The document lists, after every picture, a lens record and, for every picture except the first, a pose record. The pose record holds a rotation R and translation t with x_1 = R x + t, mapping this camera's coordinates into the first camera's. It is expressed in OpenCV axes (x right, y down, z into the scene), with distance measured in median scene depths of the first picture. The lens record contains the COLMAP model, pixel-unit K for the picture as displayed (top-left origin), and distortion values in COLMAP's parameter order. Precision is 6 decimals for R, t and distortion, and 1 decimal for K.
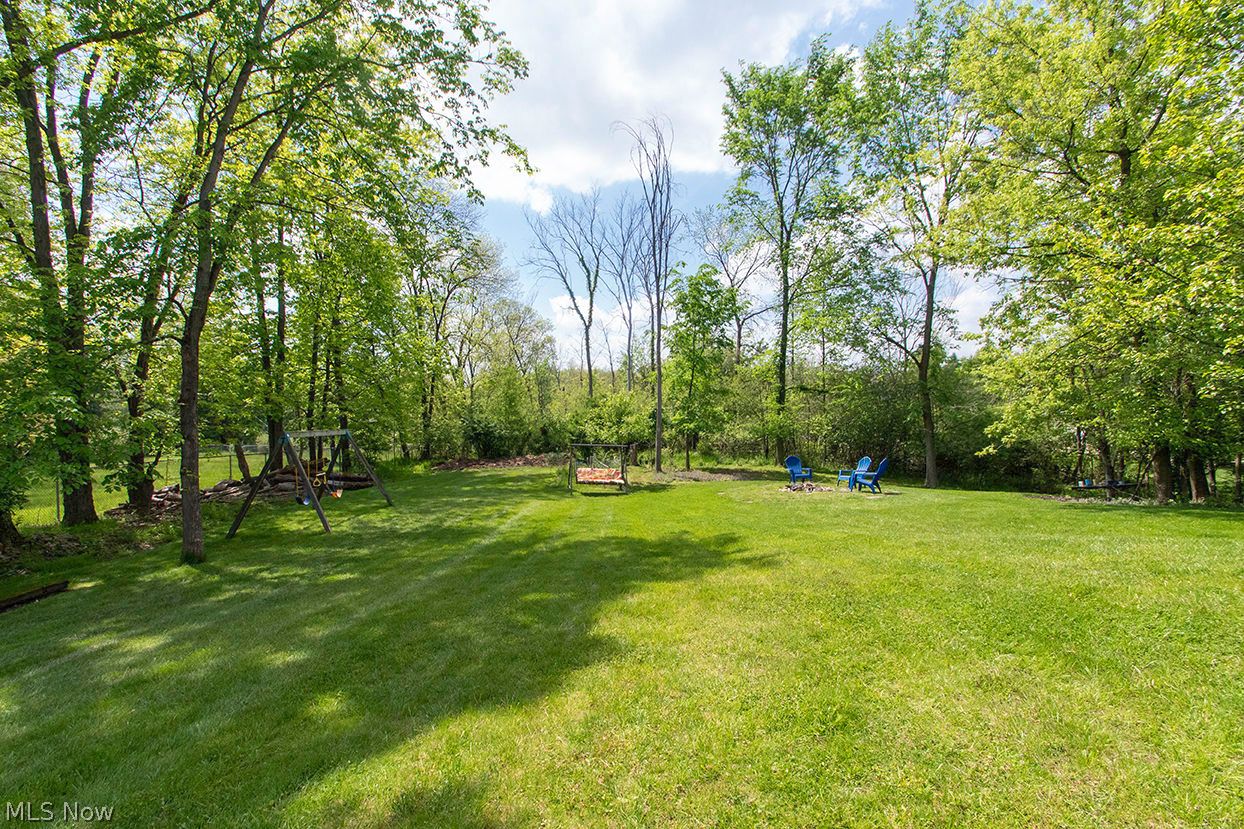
lens RADIAL K [[599.0, 0, 604.1], [0, 599.0, 415.9], [0, 0, 1]] dist [0.002381, 0.002562]
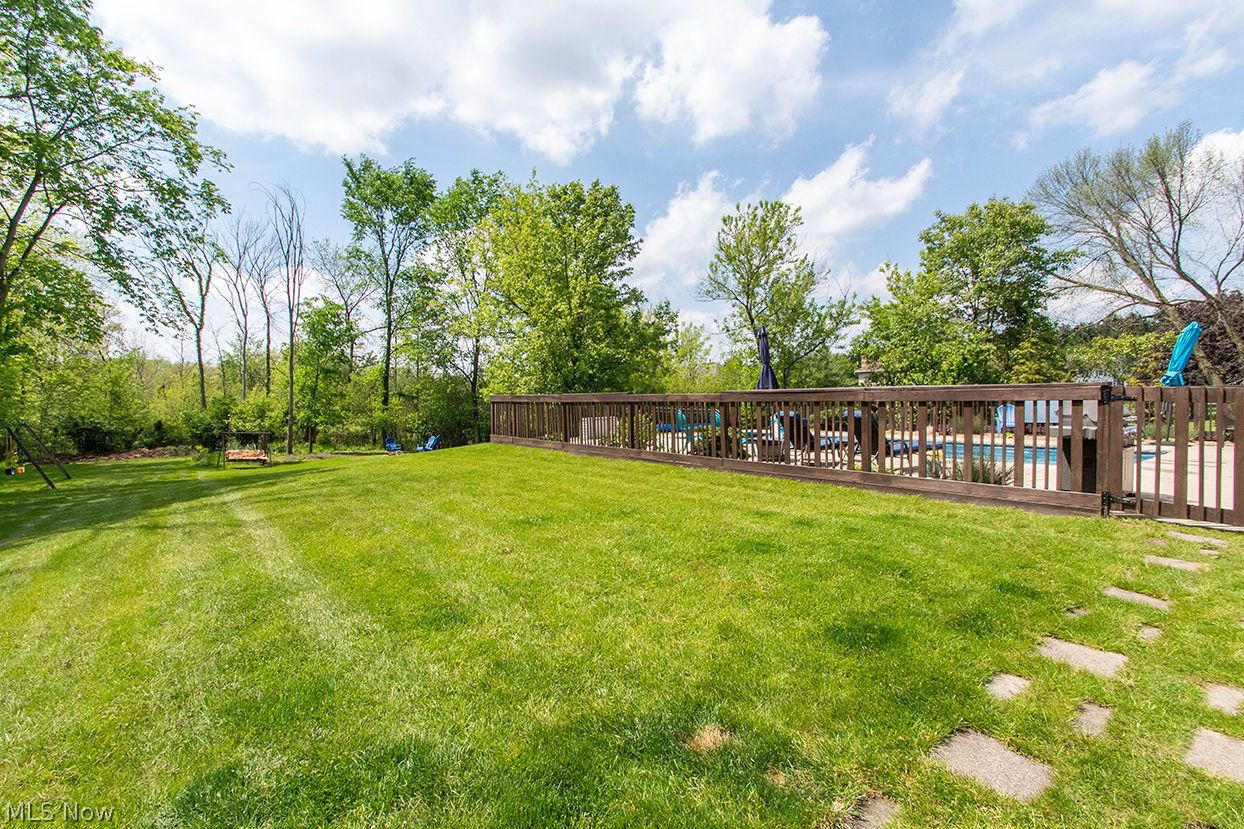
lens RADIAL K [[599.0, 0, 619.7], [0, 599.0, 403.5], [0, 0, 1]] dist [0.002381, 0.002562]
pose [[0.794472, 0.016184, 0.607085, -0.112240], [-0.002709, 0.999729, -0.023106, 0.006912], [-0.607294, 0.016712, 0.794301, -0.416809]]
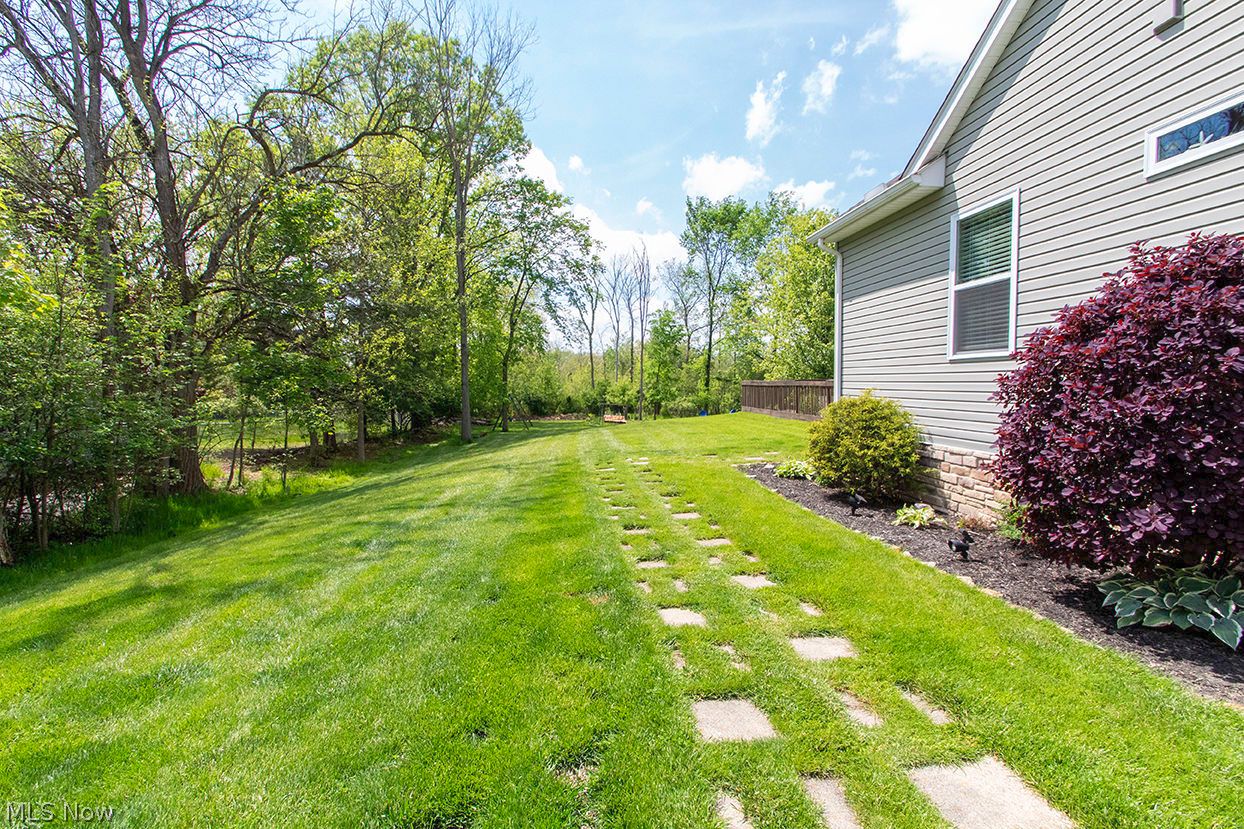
lens RADIAL K [[599.0, 0, 610.7], [0, 599.0, 414.6], [0, 0, 1]] dist [0.002381, 0.002562]
pose [[0.997091, 0.019026, 0.073807, -0.121941], [-0.021382, 0.999282, 0.031263, 0.012442], [-0.073159, -0.032750, 0.996782, -0.750669]]
